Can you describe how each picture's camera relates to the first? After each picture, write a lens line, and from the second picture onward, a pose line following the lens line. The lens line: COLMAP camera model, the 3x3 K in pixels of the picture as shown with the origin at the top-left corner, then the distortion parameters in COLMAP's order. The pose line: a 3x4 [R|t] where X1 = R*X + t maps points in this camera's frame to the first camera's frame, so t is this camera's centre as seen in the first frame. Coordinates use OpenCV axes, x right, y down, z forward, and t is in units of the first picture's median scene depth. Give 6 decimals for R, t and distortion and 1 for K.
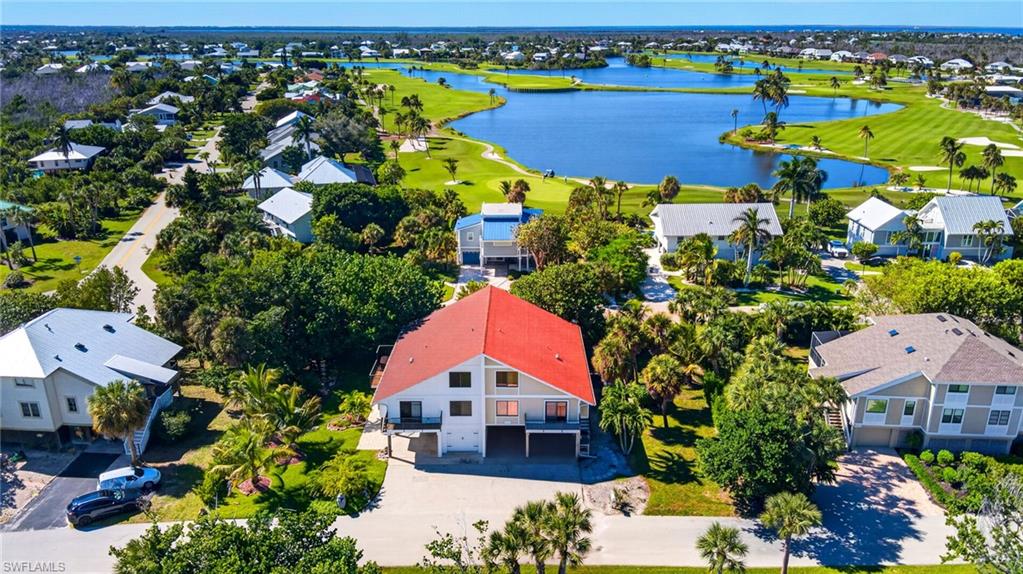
lens RADIAL K [[721.0, 0, 512.3], [0, 721.0, 298.4], [0, 0, 1]] dist [0.214323, -0.291392]
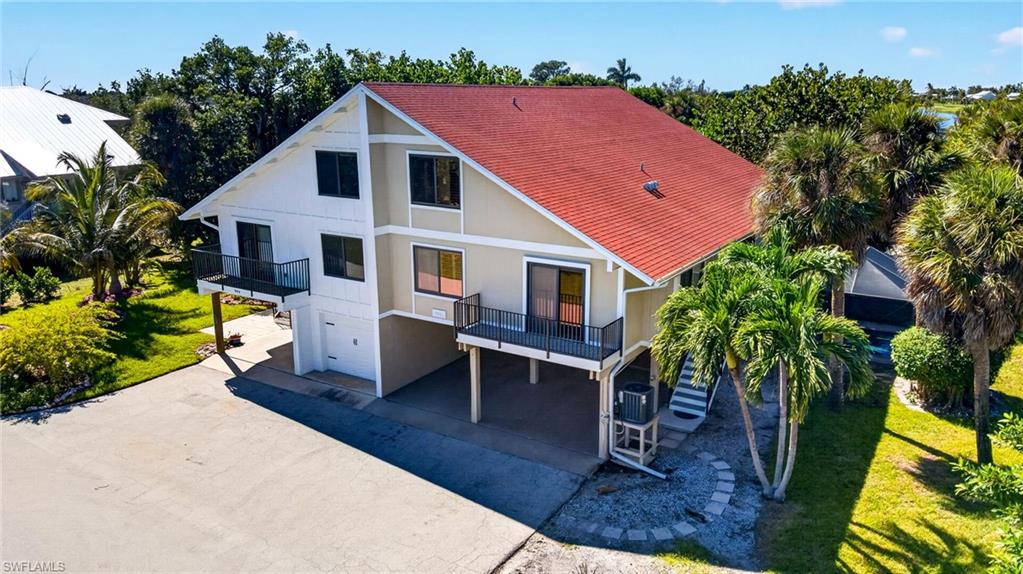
lens RADIAL K [[744.8, 0, 511.5], [0, 744.8, 287.0], [0, 0, 1]] dist [0.132991, -0.250285]
pose [[0.845099, 0.131299, -0.518236, 0.211686], [-0.179602, 0.982760, -0.043892, 0.166702], [0.503539, 0.130169, 0.854110, 0.697464]]
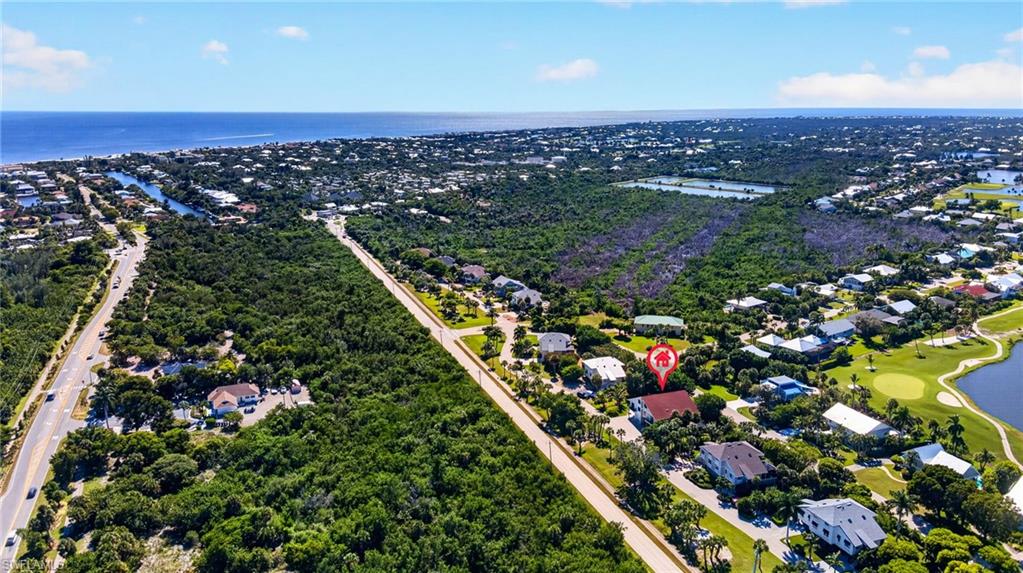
lens RADIAL K [[744.8, 0, 511.5], [0, 744.8, 286.5], [0, 0, 1]] dist [0.132991, -0.250285]
pose [[0.348852, 0.206384, -0.914171, 3.308550], [-0.319806, 0.943115, 0.090879, -0.636079], [0.880924, 0.260654, 0.395010, -1.430088]]
